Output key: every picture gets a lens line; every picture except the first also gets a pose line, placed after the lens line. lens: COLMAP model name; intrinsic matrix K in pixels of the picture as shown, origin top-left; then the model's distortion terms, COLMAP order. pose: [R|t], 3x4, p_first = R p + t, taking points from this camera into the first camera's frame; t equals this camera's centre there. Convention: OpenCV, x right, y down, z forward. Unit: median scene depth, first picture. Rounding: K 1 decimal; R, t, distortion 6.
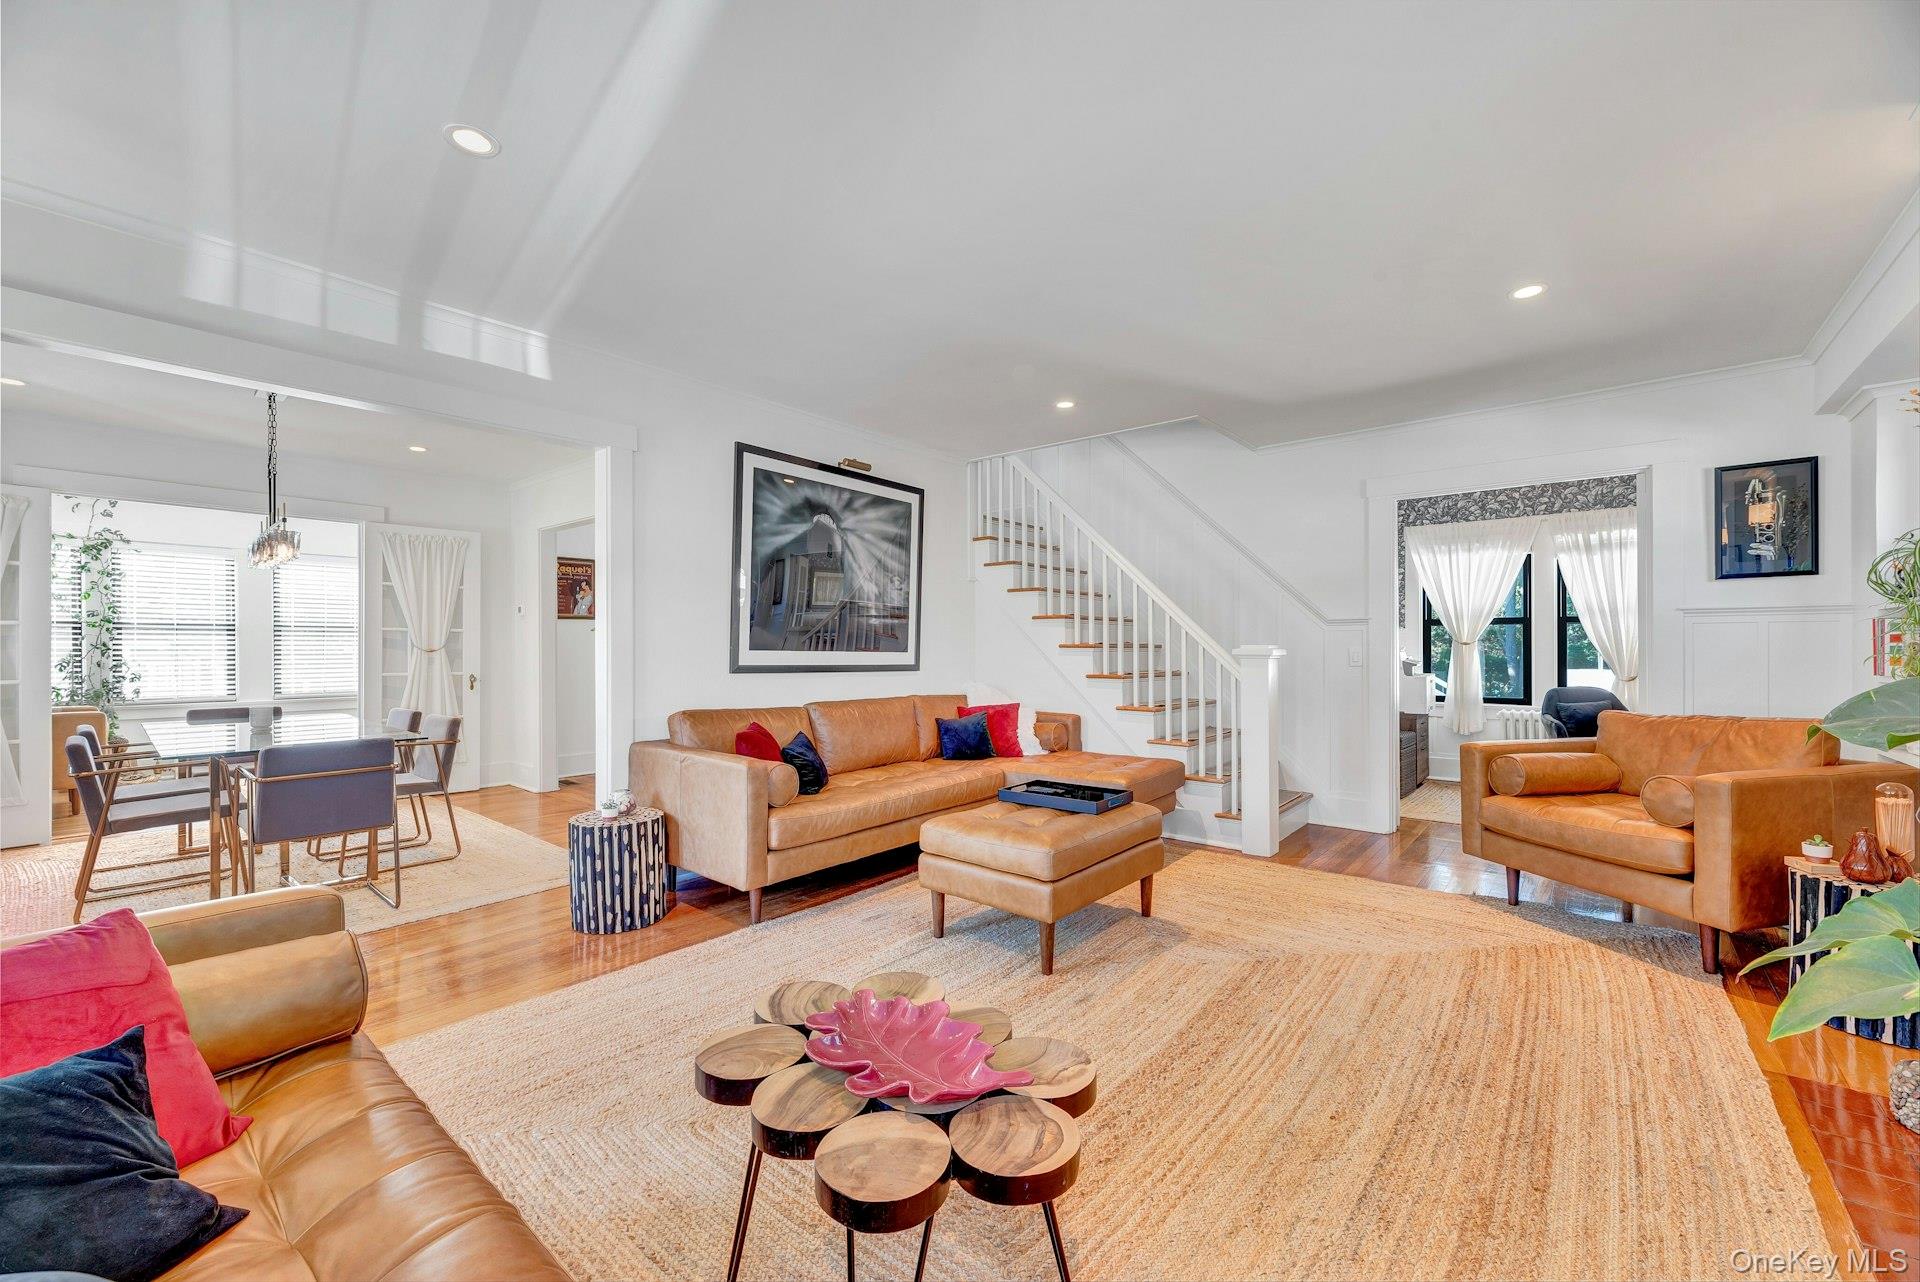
lens RADIAL K [[761.1, 0, 963.6], [0, 761.1, 643.7], [0, 0, 1]] dist [0.000356, 0.000140]
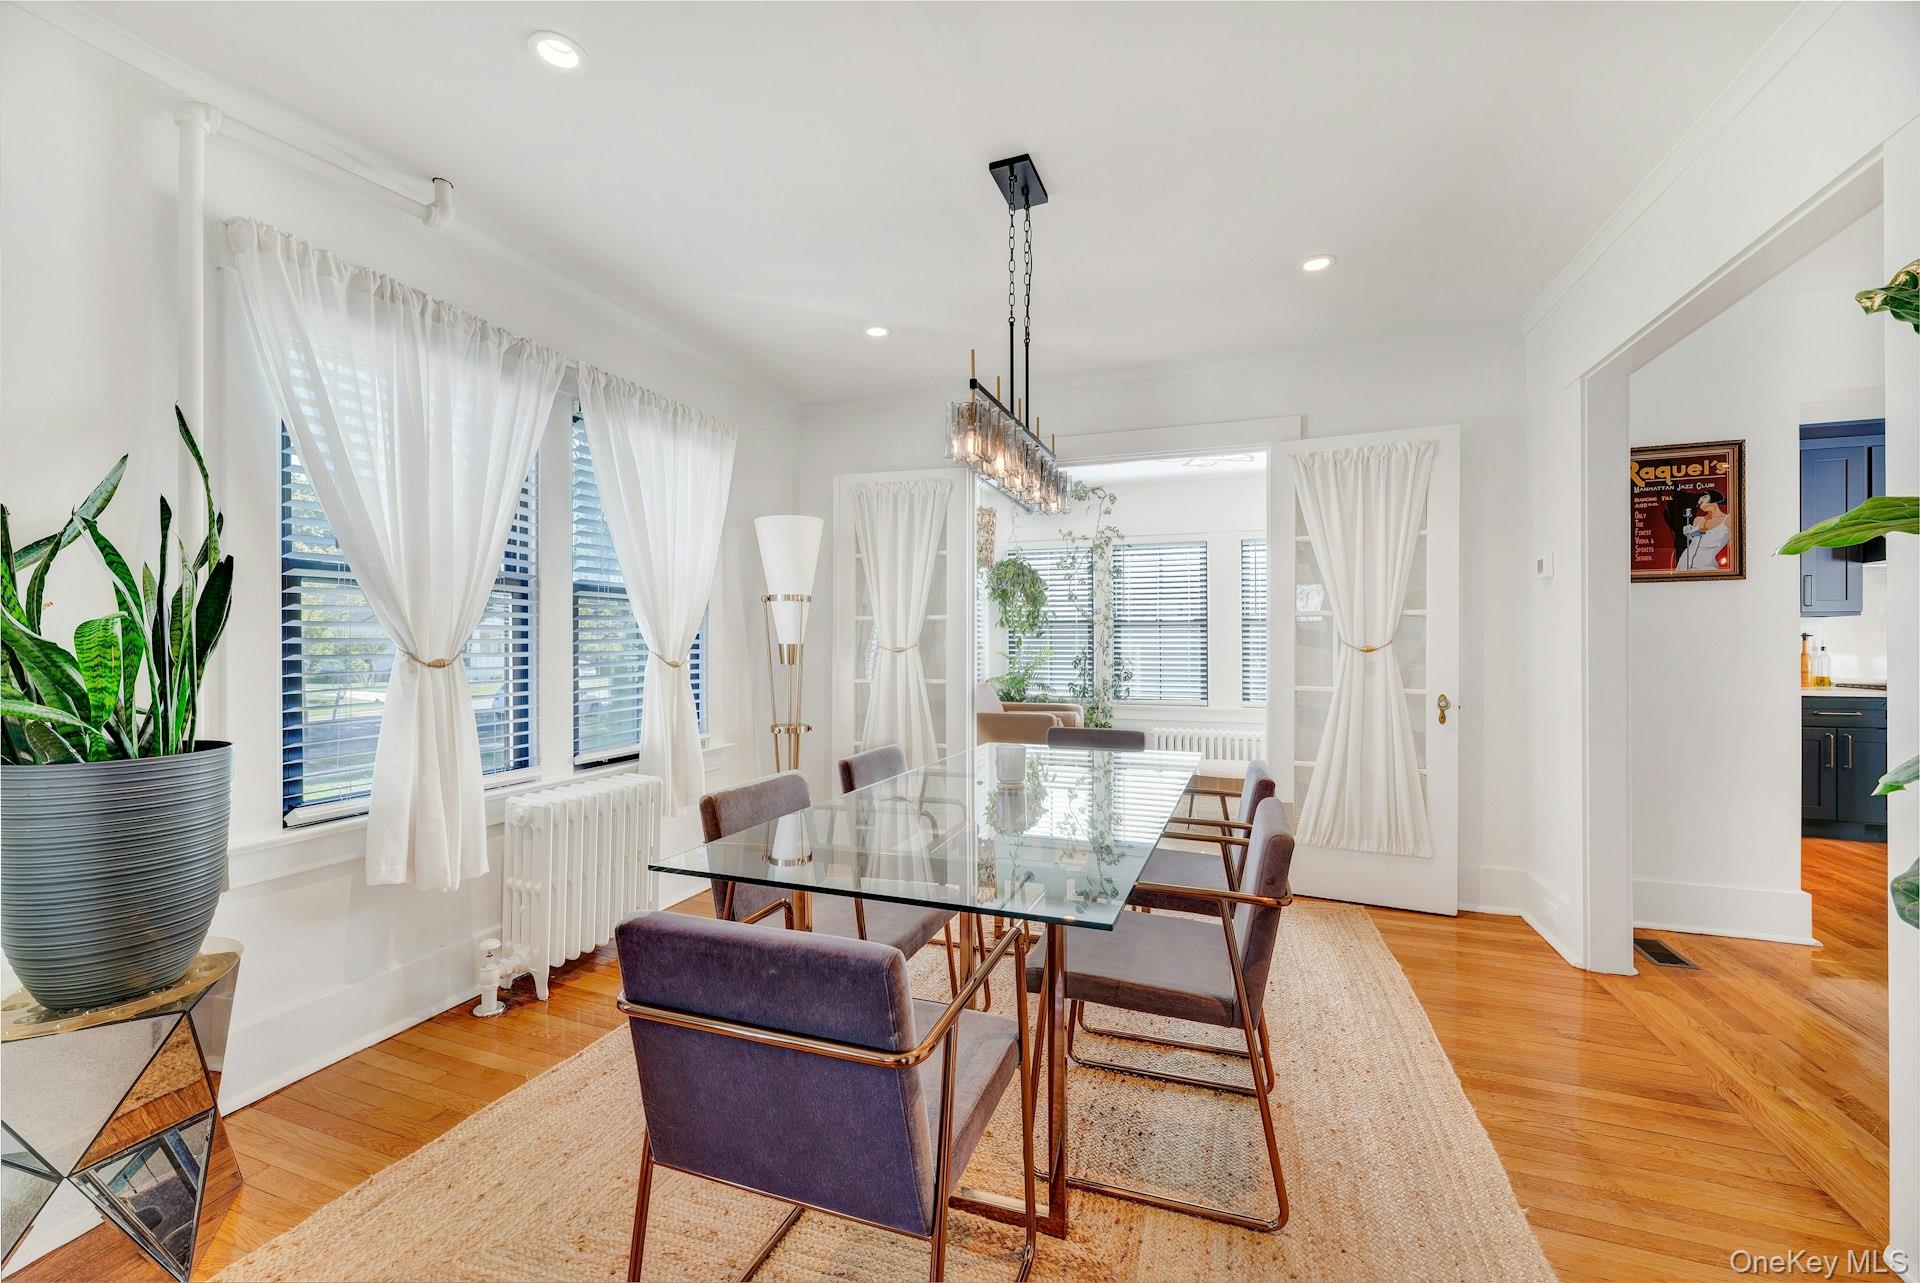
lens RADIAL K [[761.1, 0, 963.6], [0, 761.1, 644.2], [0, 0, 1]] dist [0.000356, 0.000140]
pose [[0.341213, -0.000368, -0.939986, -0.345221], [-0.001983, 0.999997, -0.001111, 0.008080], [0.939984, 0.002244, 0.341212, 0.667475]]
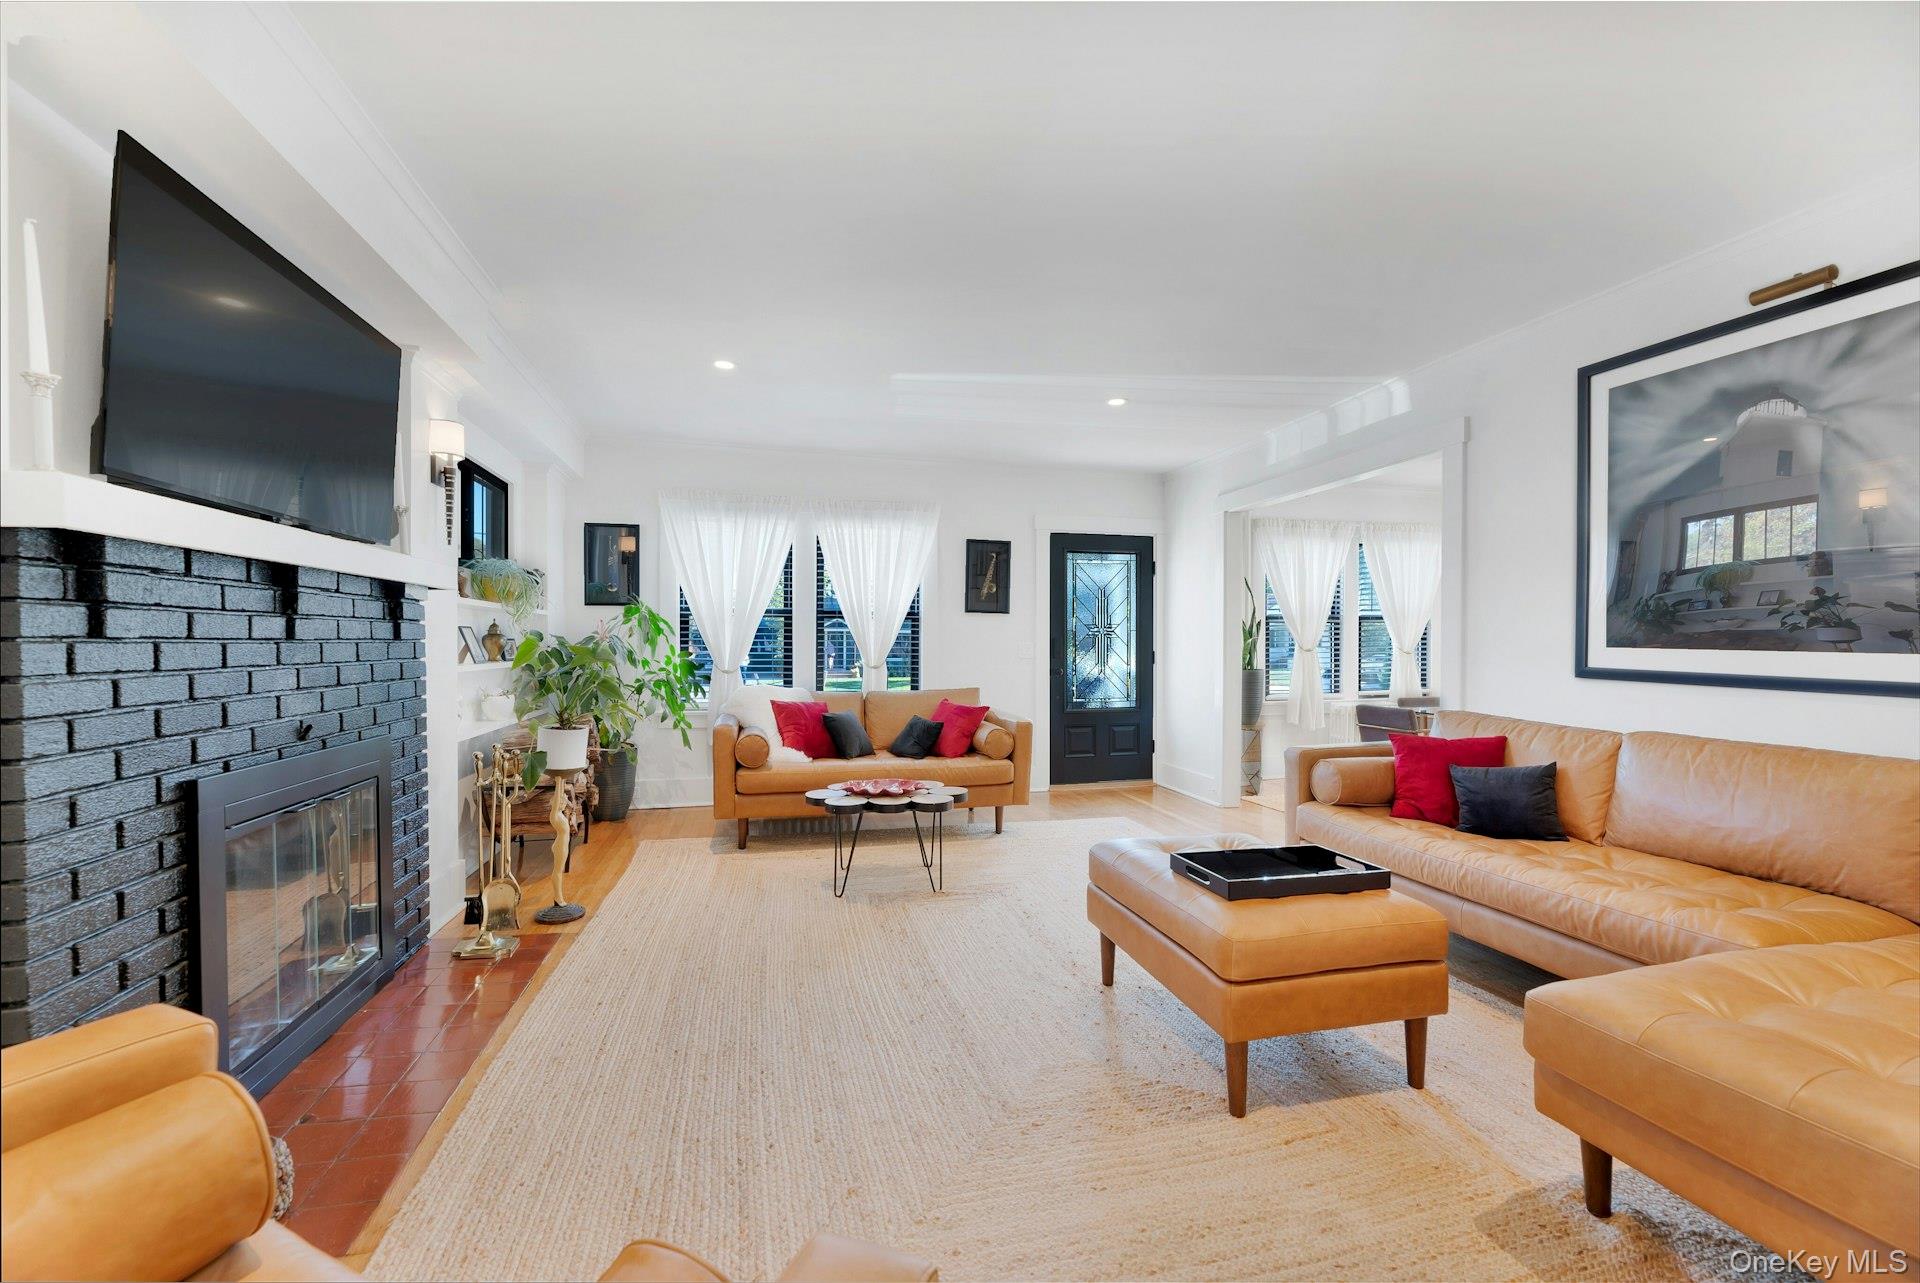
lens RADIAL K [[761.1, 0, 963.6], [0, 761.1, 644.2], [0, 0, 1]] dist [0.000356, 0.000140]
pose [[-0.592816, 0.003652, -0.805329, 0.580725], [-0.005379, 0.999949, 0.008494, 0.002711], [0.805320, 0.009367, -0.592767, 0.834863]]
